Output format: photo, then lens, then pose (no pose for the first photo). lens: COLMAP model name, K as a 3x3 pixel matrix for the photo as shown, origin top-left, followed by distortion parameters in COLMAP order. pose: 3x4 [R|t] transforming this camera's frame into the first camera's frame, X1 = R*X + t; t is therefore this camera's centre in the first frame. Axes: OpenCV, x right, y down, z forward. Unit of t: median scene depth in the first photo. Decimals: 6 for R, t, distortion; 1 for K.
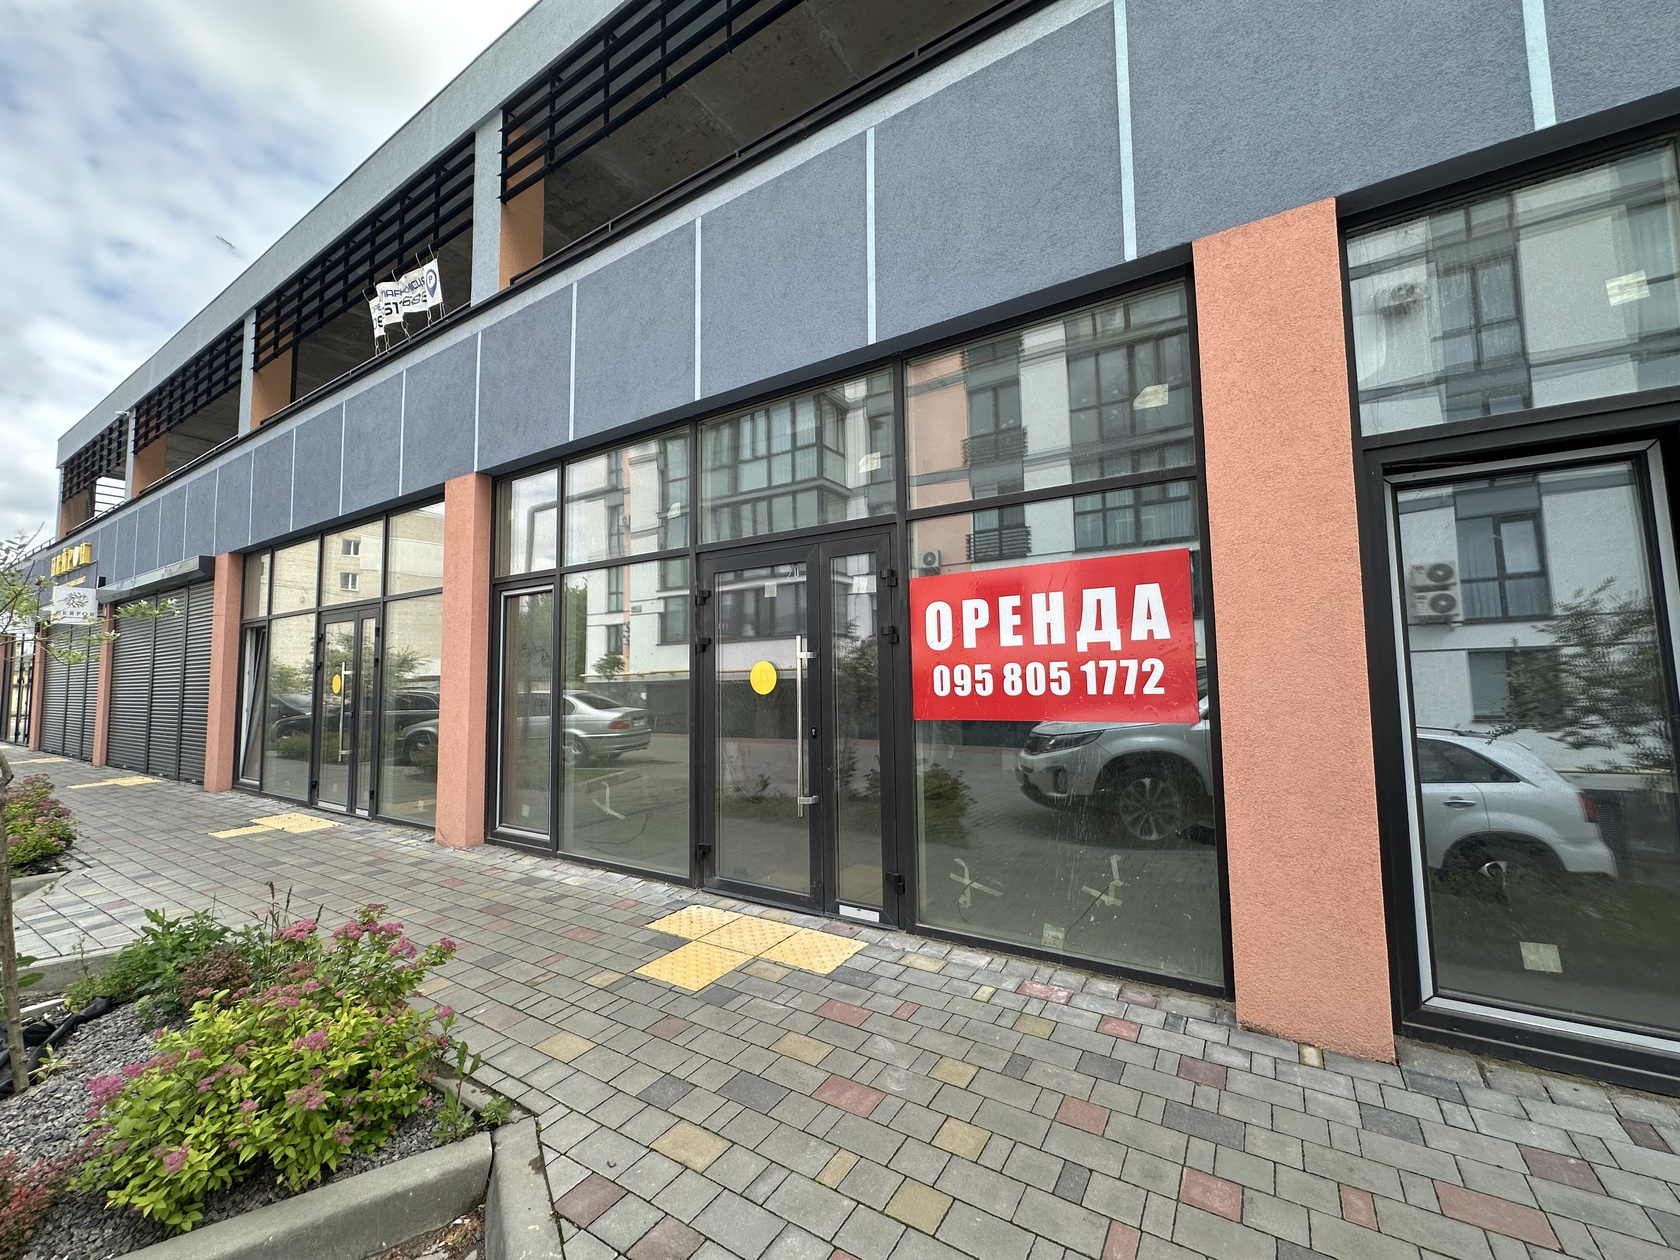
lens RADIAL K [[669.0, 0, 840.0], [0, 669.0, 630.0], [0, 0, 1]] dist [0.000691, 0.000070]
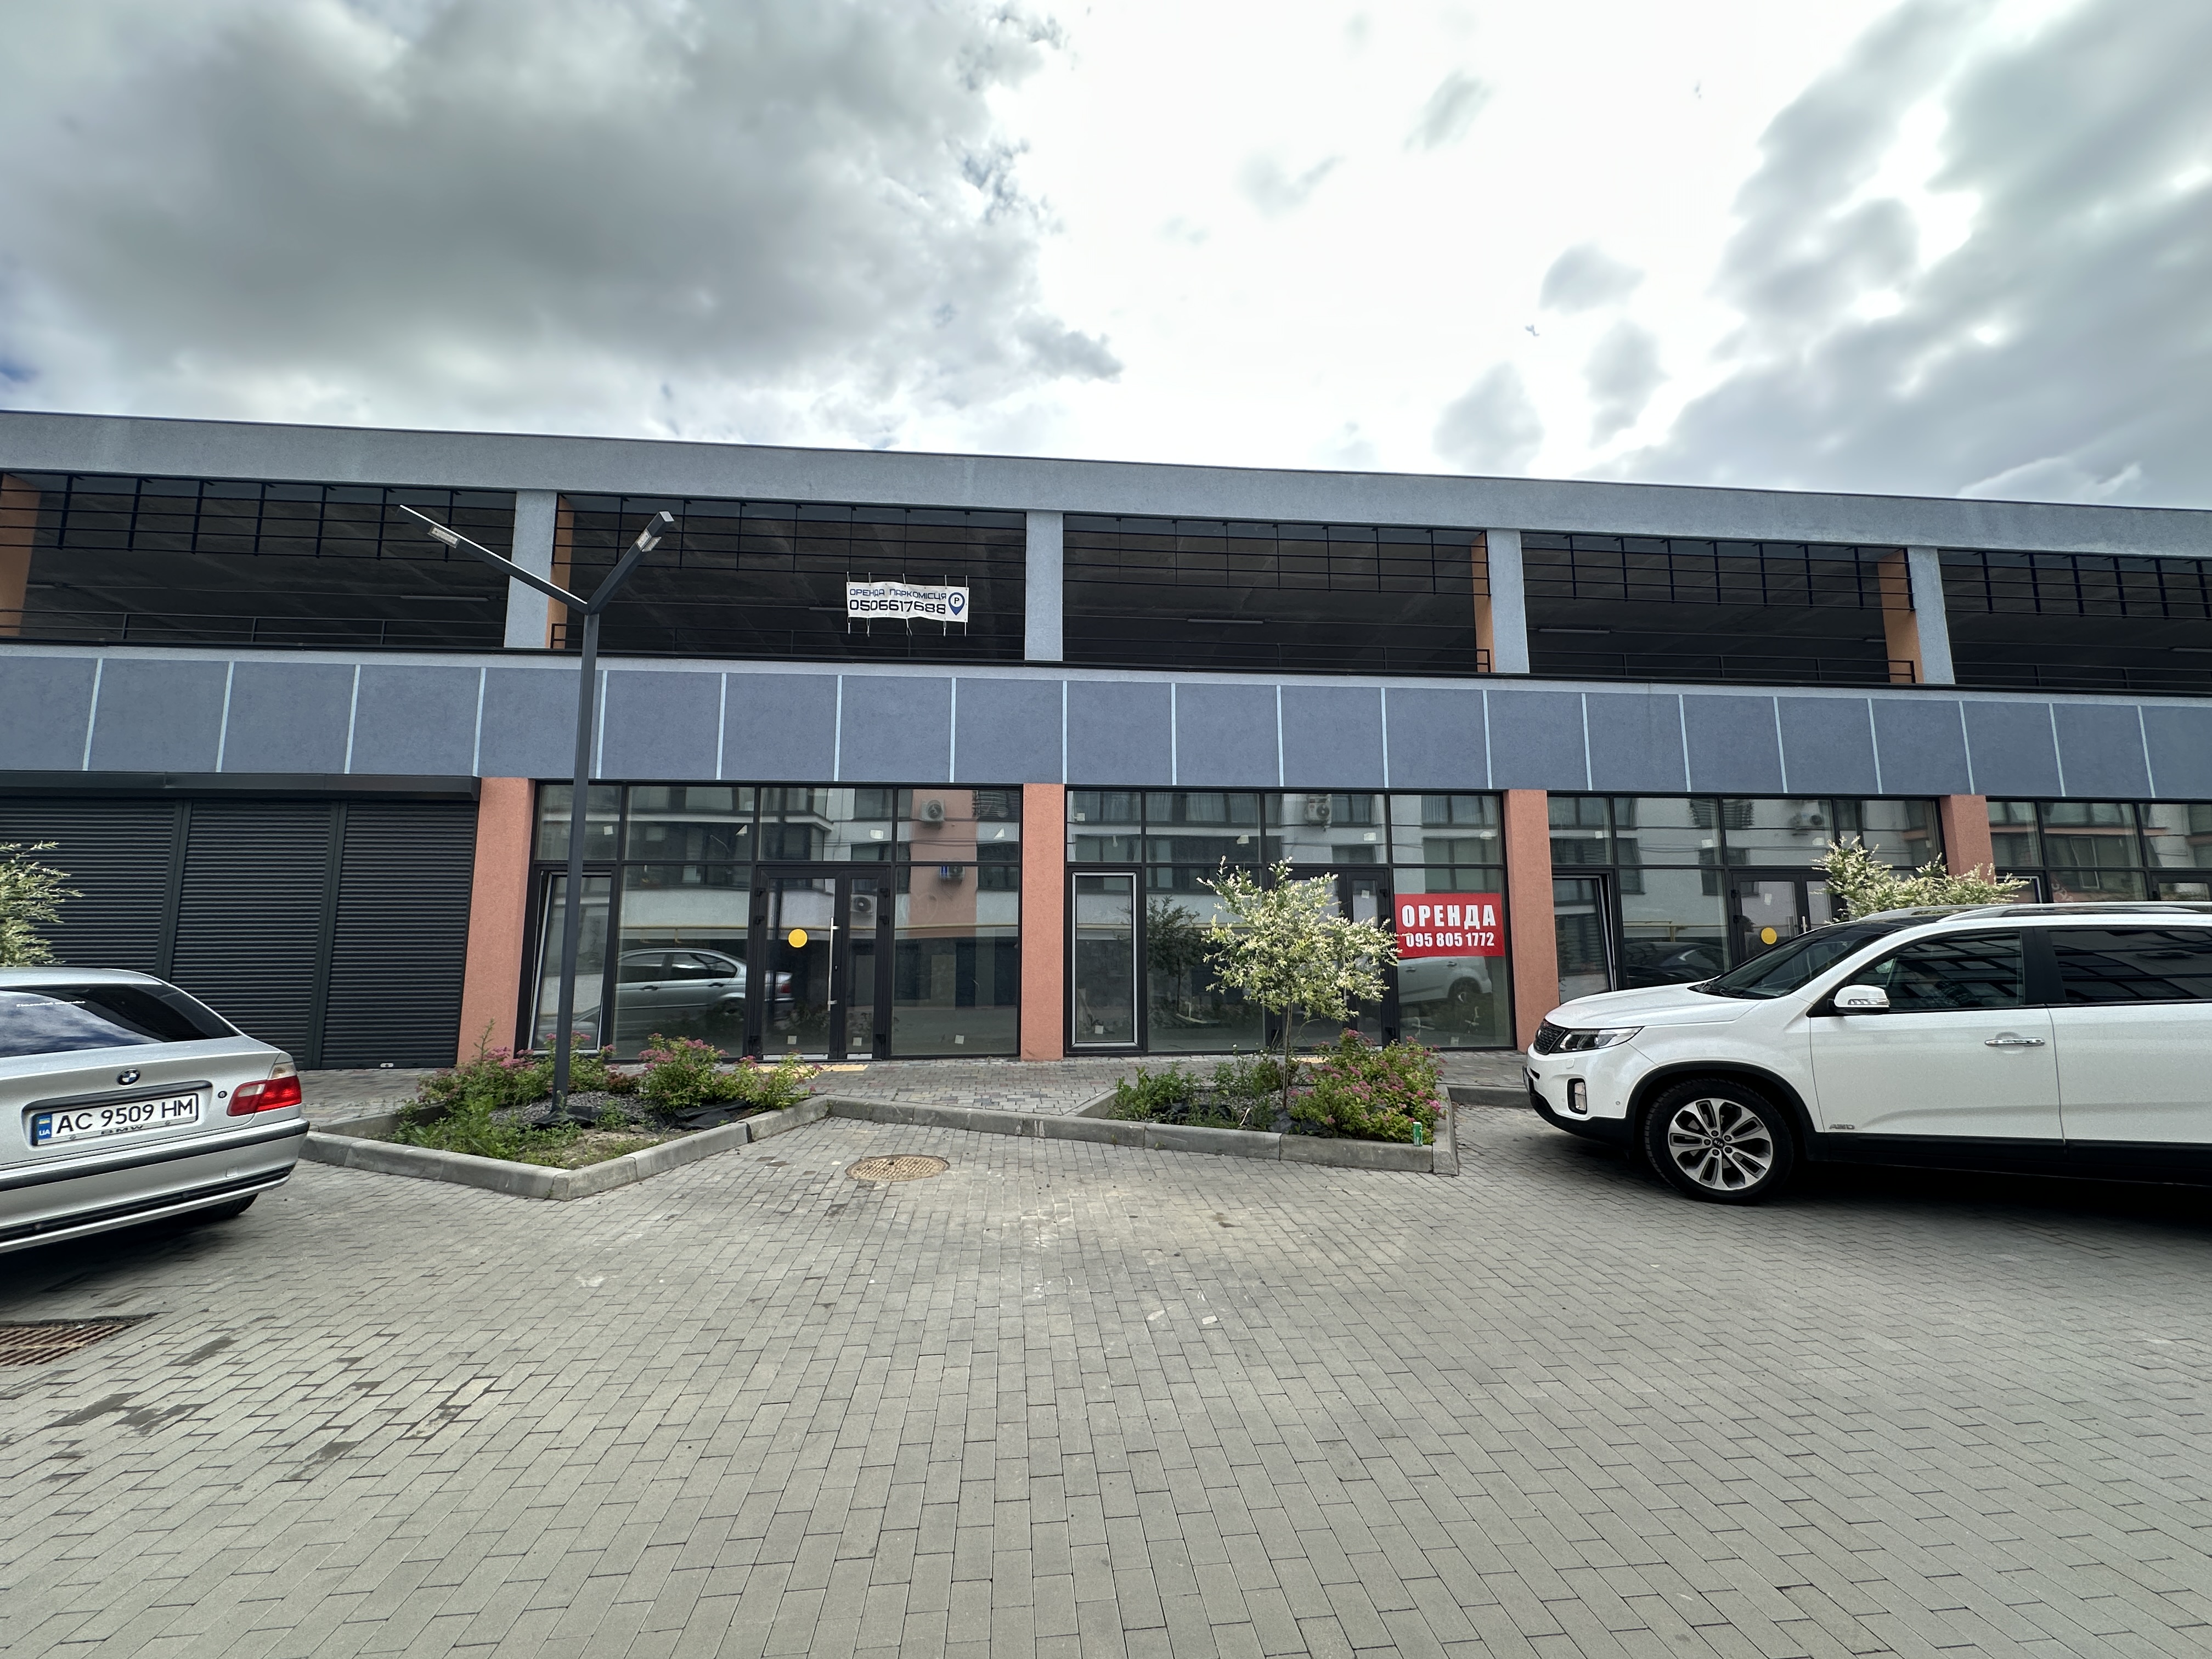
lens RADIAL K [[880.8, 0, 1106.0], [0, 880.8, 829.5], [0, 0, 1]] dist [0.000691, 0.000070]
pose [[0.790225, 0.084823, 0.606918, -2.890461], [-0.049917, 0.995993, -0.074207, -0.030001], [-0.610780, 0.028344, 0.791293, -0.875435]]
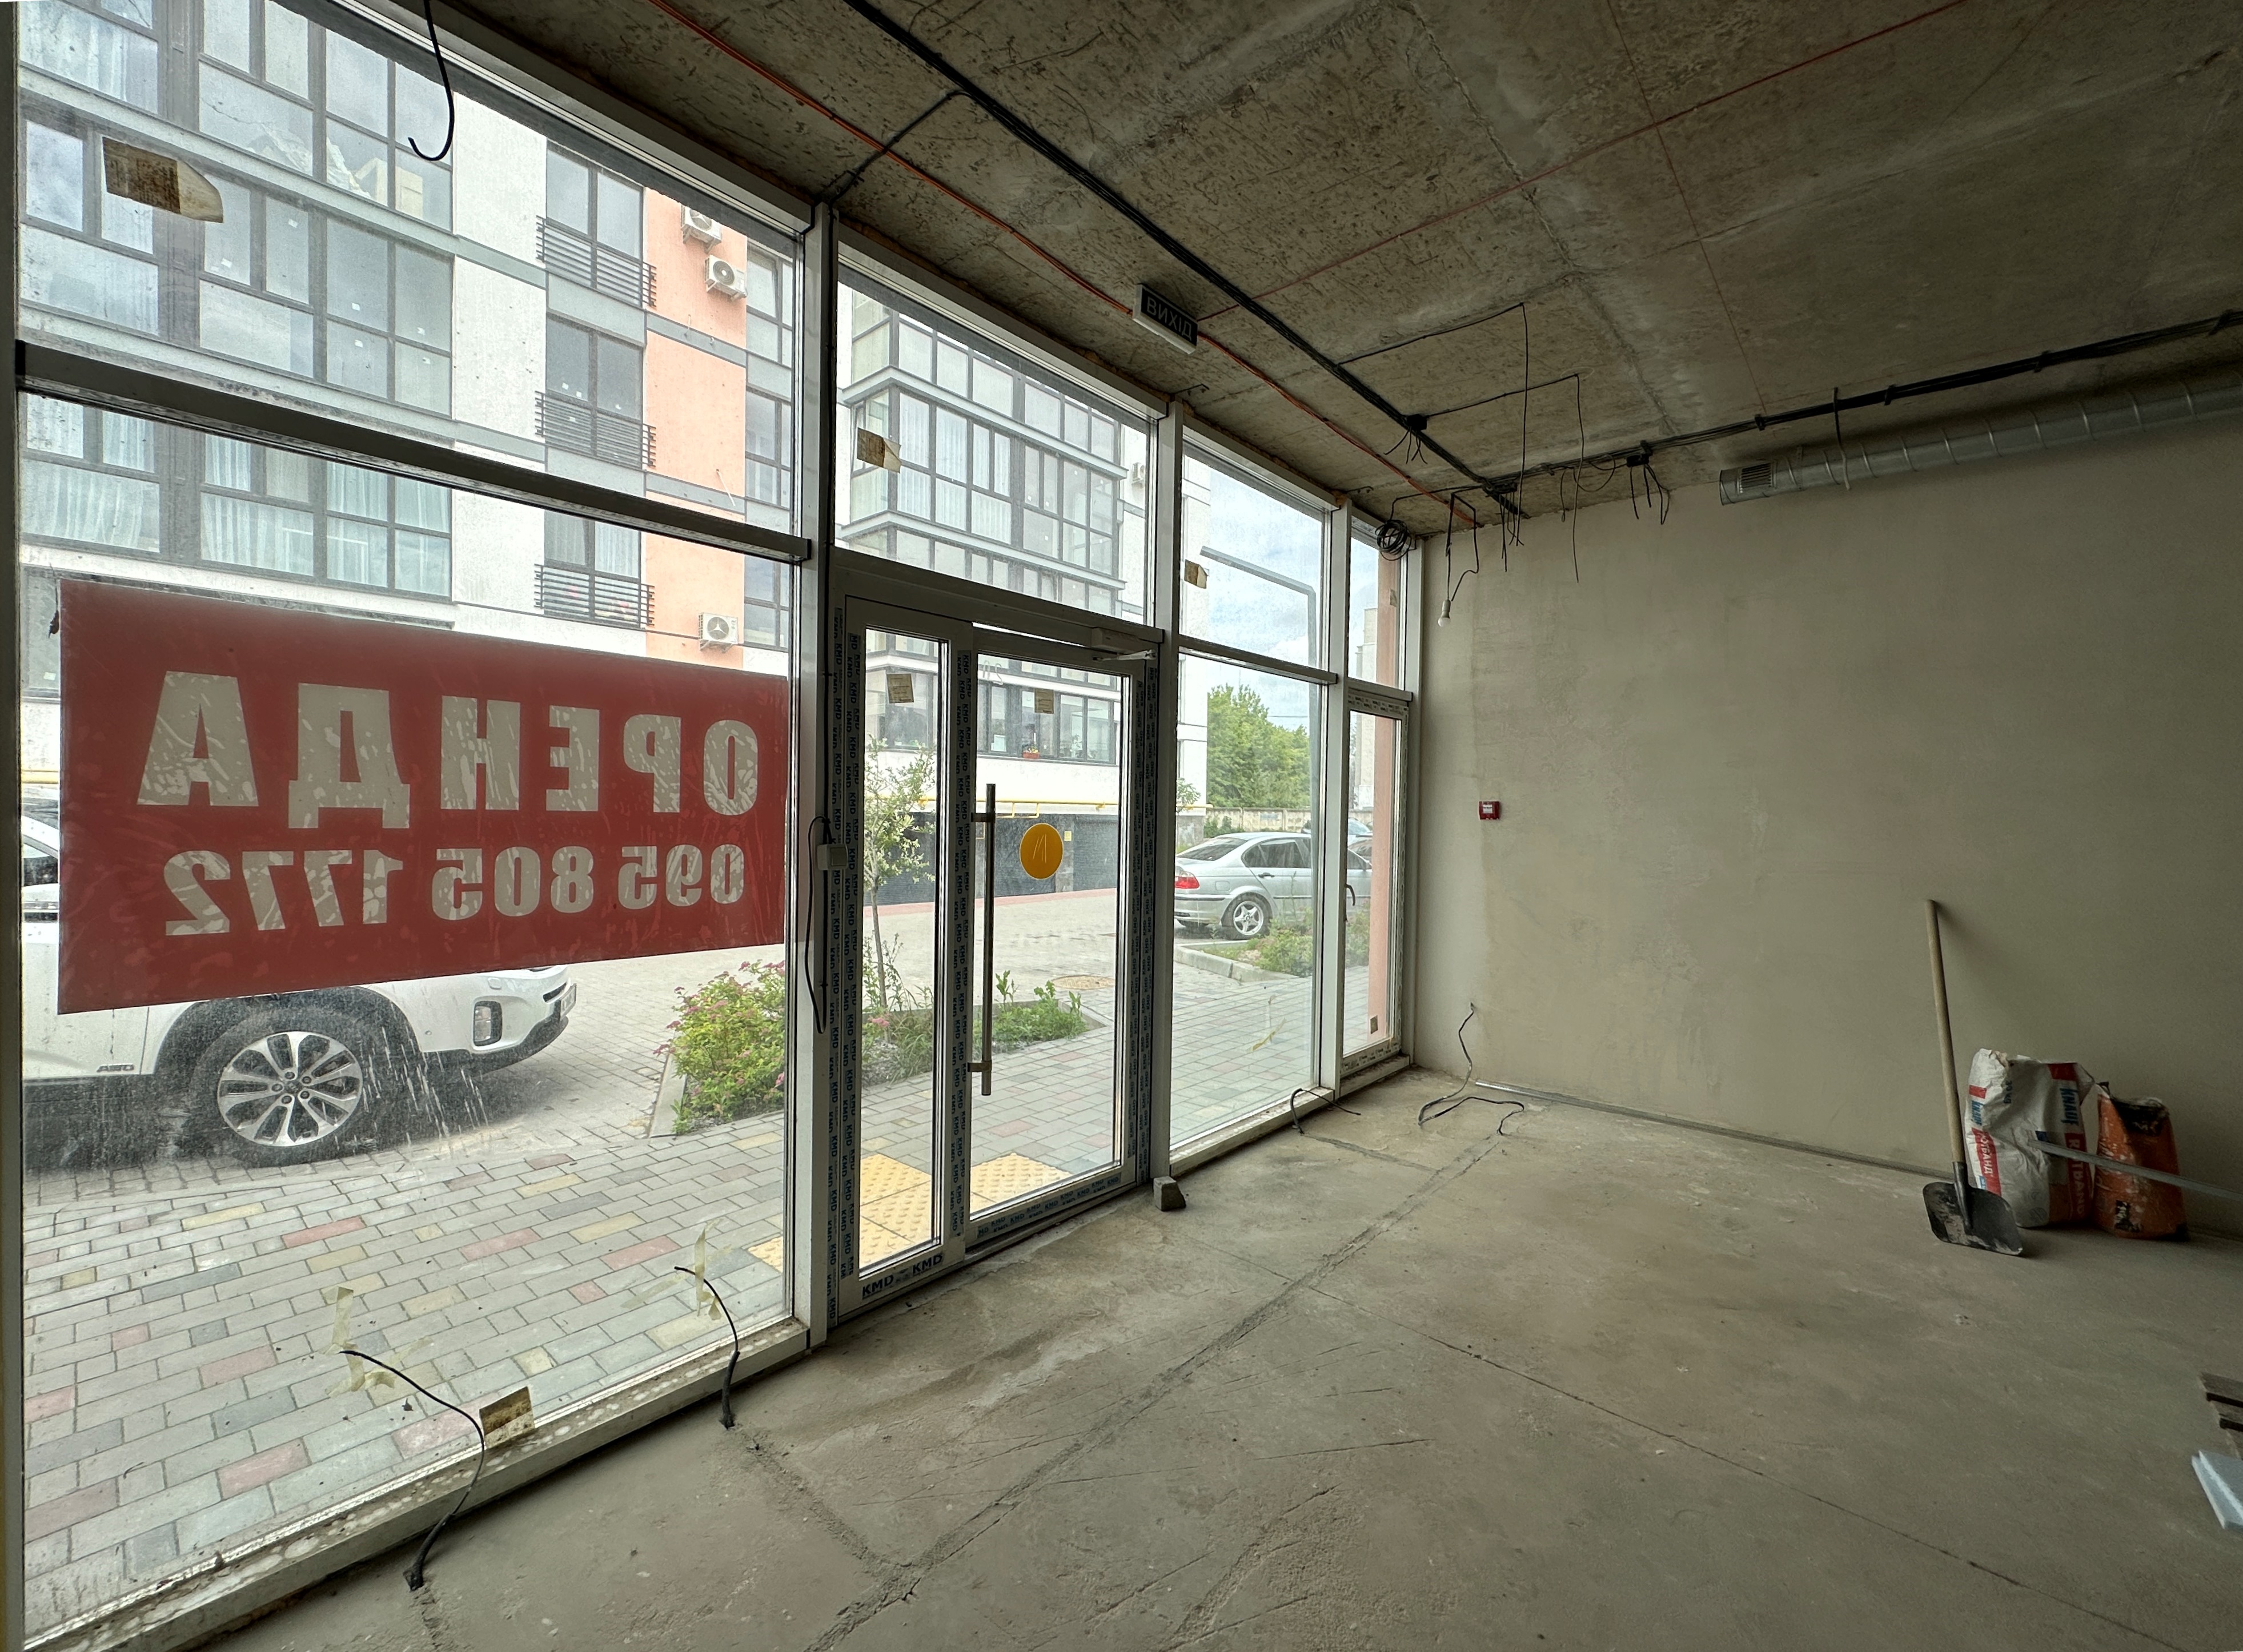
lens RADIAL K [[912.8, 0, 1121.5], [0, 912.8, 826.0], [0, 0, 1]] dist [0.001389, 0.000183]
pose [[-0.150418, 0.031482, -0.988121, 0.866193], [0.053846, 0.998270, 0.023608, 0.040981], [0.987155, -0.049655, -0.151853, 1.517751]]
